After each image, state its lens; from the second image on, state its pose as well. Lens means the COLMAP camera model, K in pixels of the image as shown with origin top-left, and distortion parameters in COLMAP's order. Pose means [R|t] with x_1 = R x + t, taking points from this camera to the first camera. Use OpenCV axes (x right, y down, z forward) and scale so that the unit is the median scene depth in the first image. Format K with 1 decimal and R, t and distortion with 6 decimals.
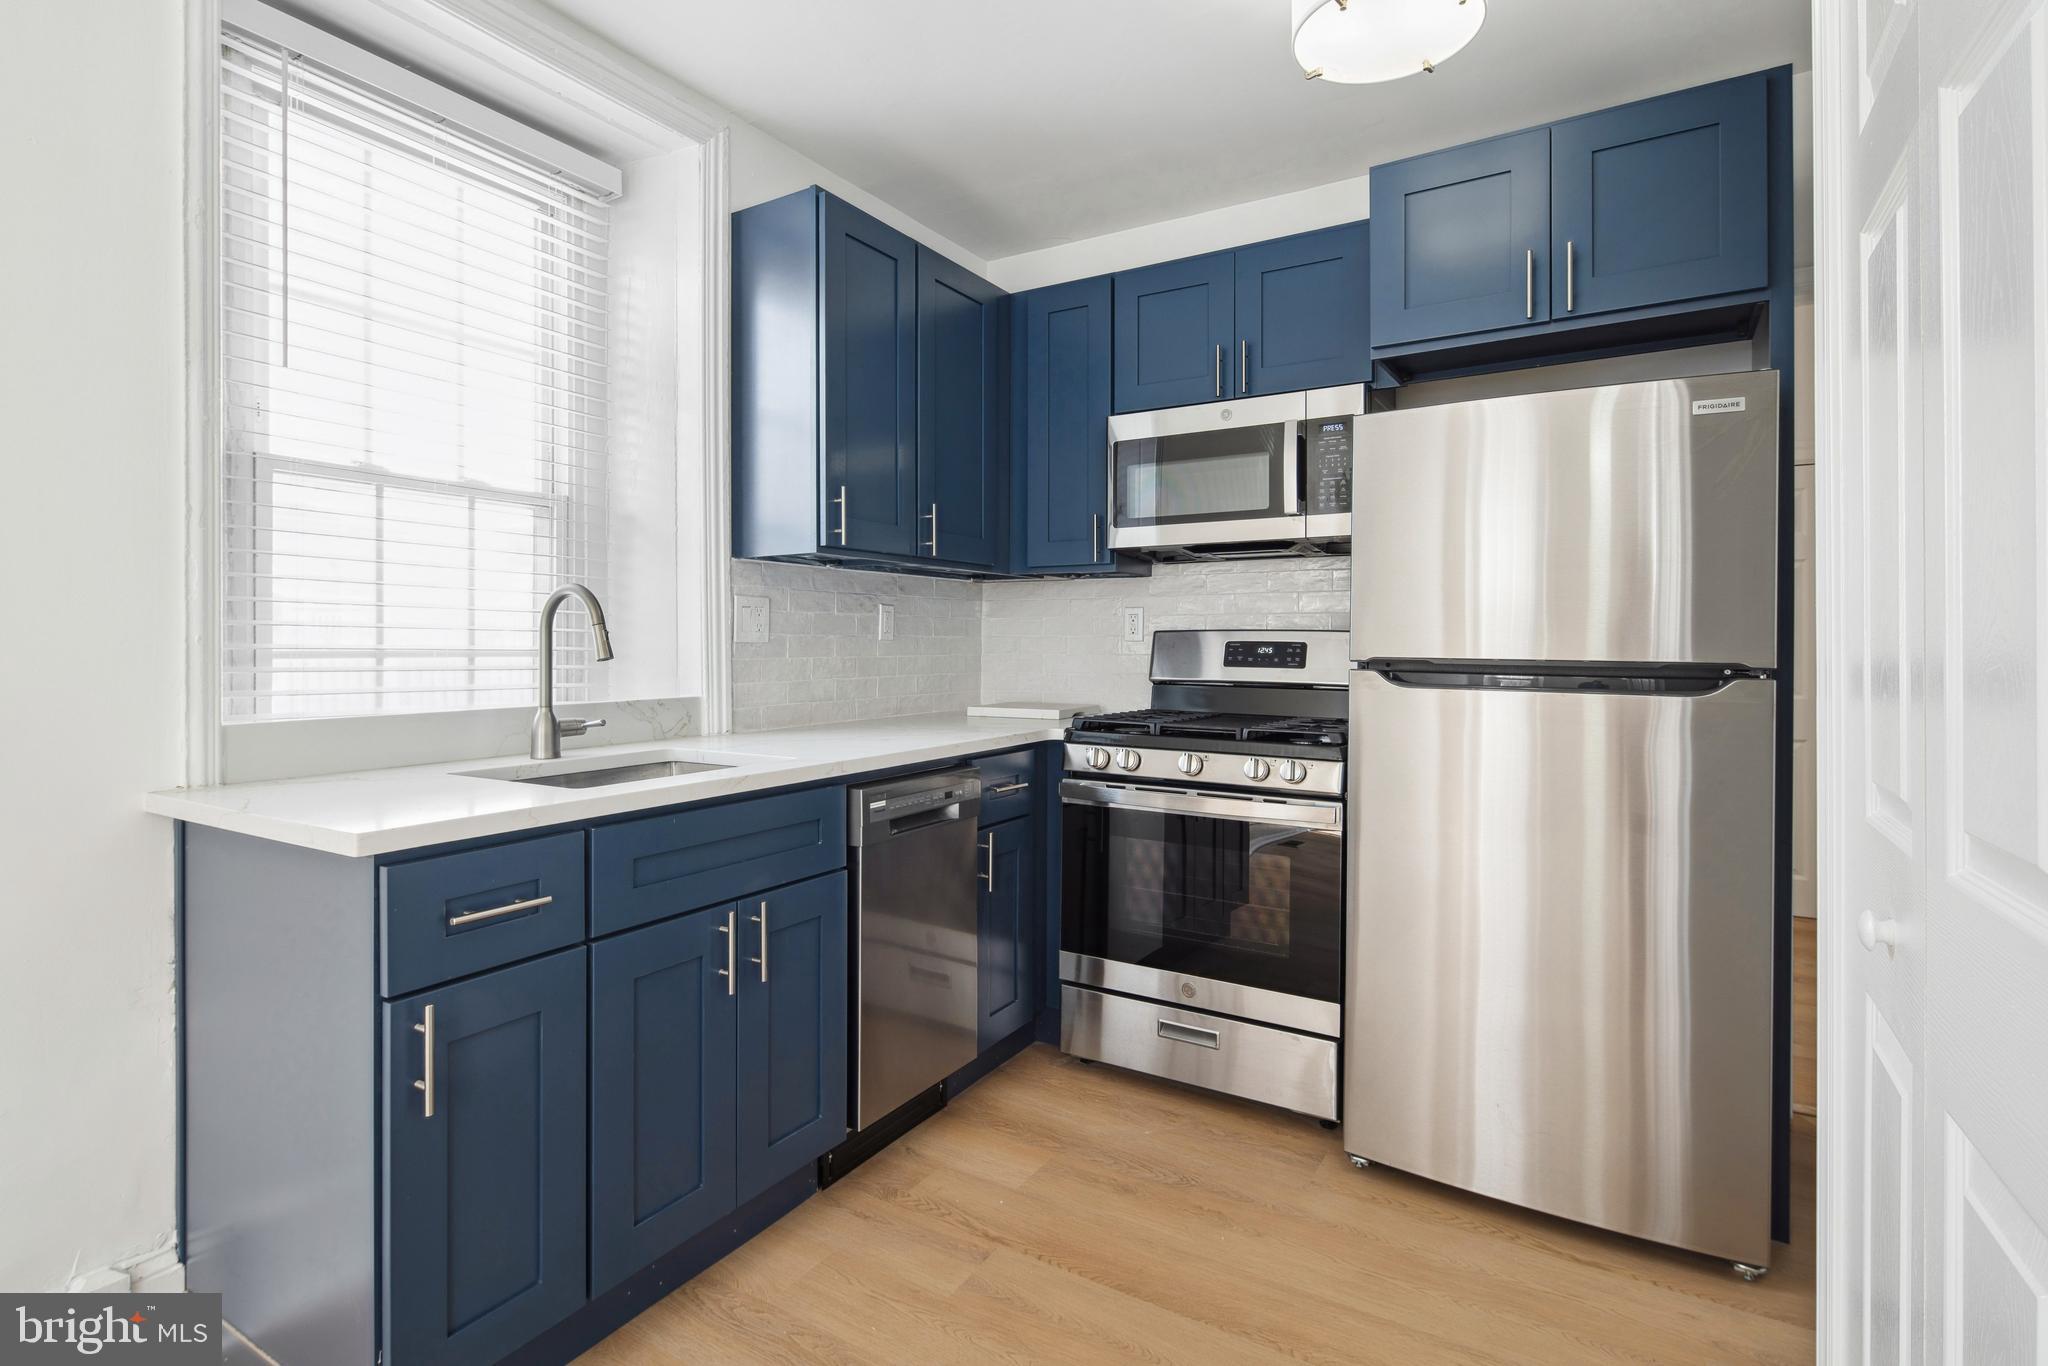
lens RADIAL K [[1010.5, 0, 1011.7], [0, 1010.5, 631.7], [0, 0, 1]] dist [0.000390, 0.000148]
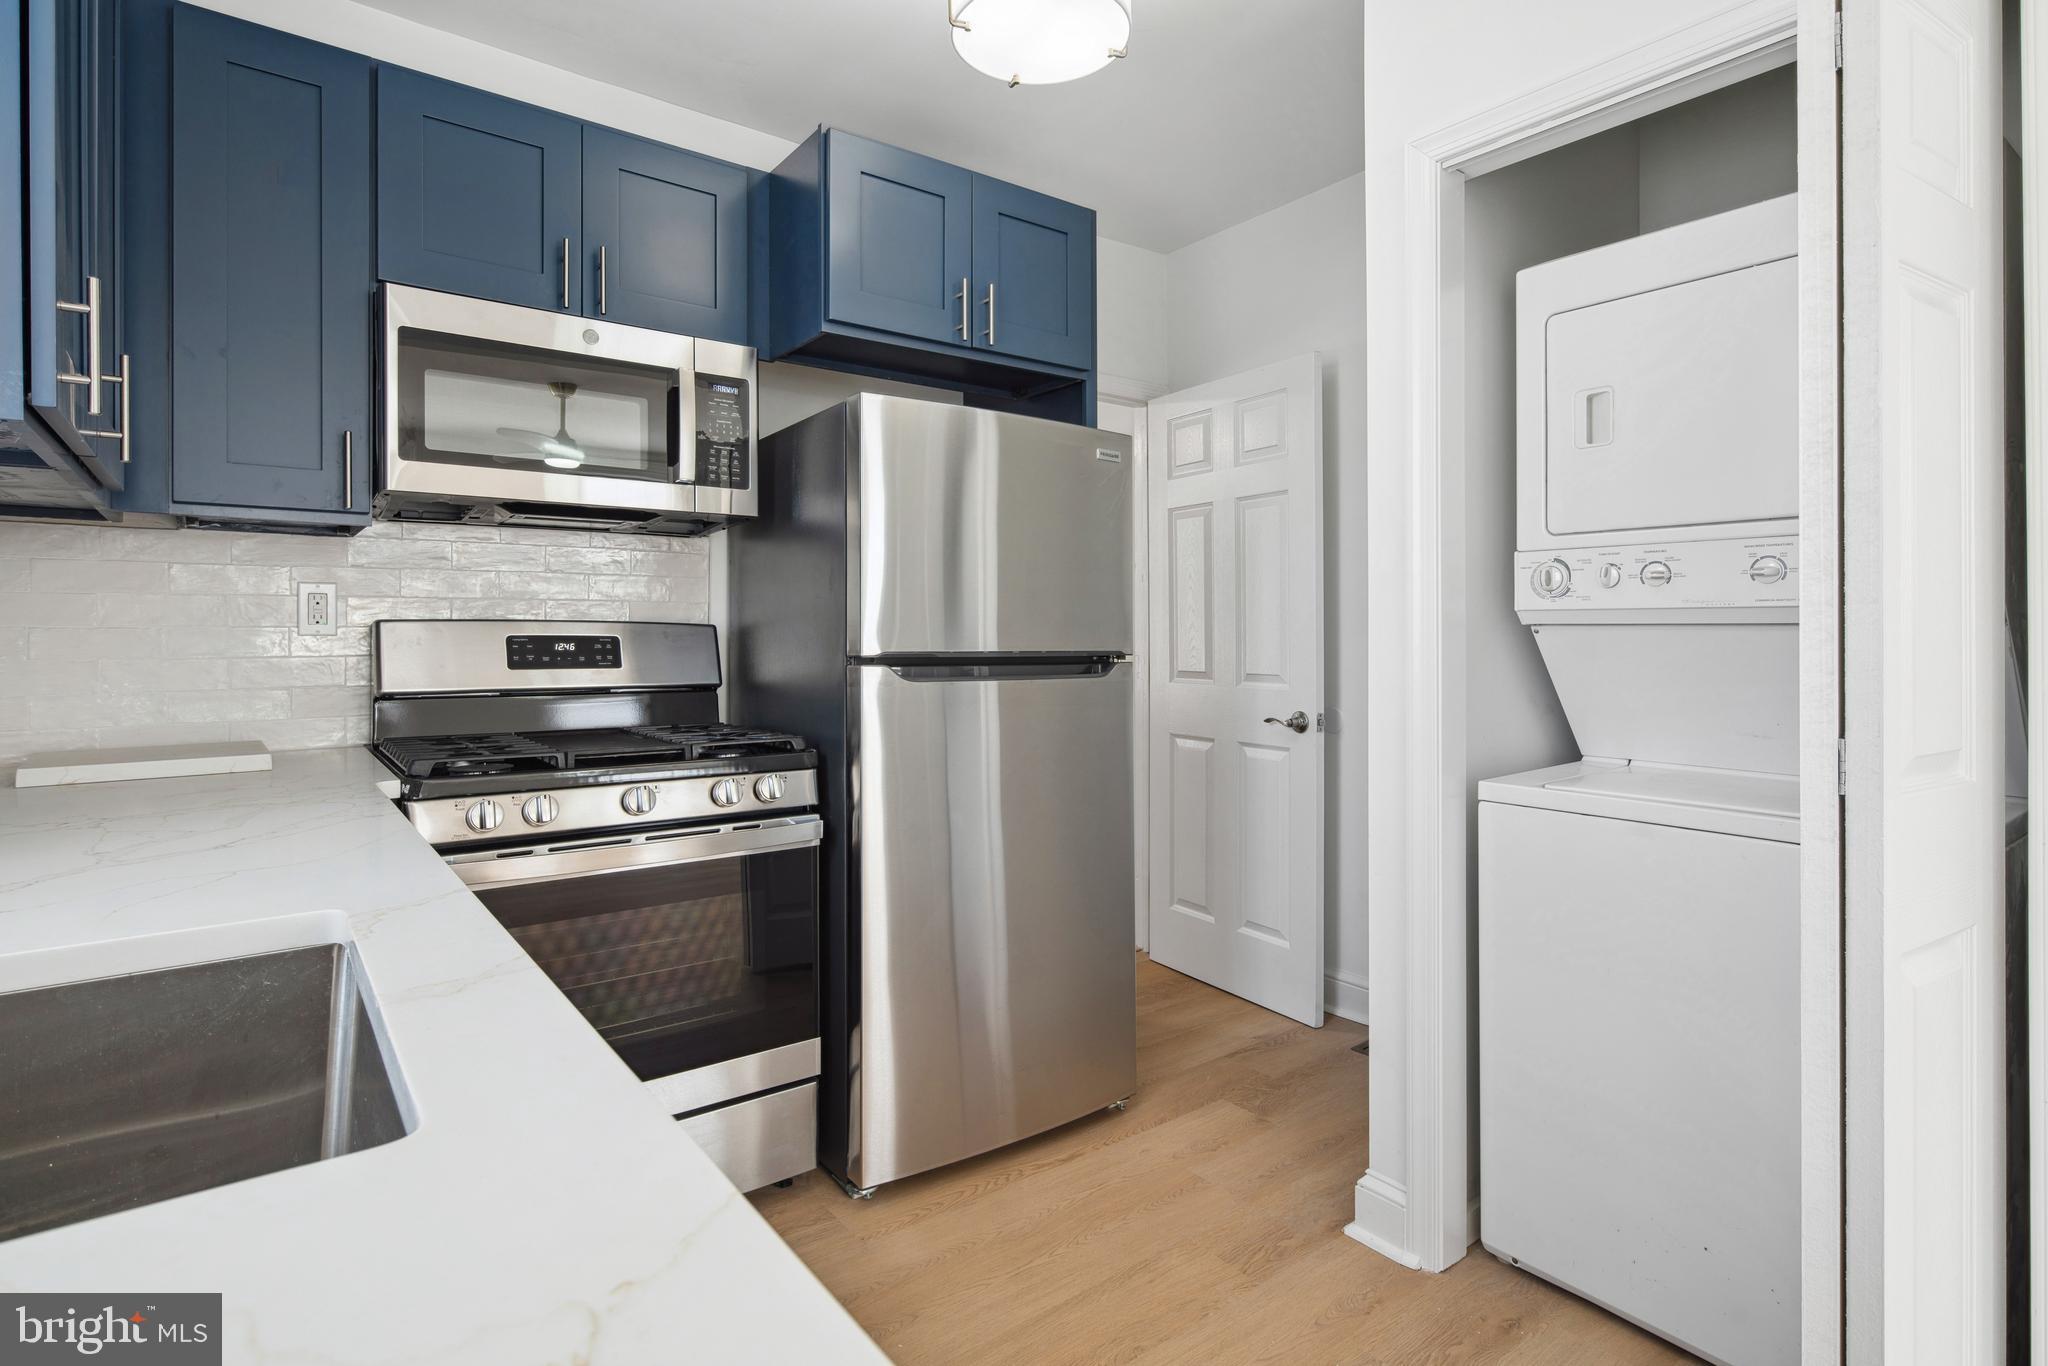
lens RADIAL K [[1010.5, 0, 1011.7], [0, 1010.5, 631.7], [0, 0, 1]] dist [0.000390, 0.000148]
pose [[0.364446, 0.001215, 0.931224, -0.373962], [-0.008690, 0.999960, 0.002096, 0.002271], [-0.931184, -0.008856, 0.364442, 0.422429]]
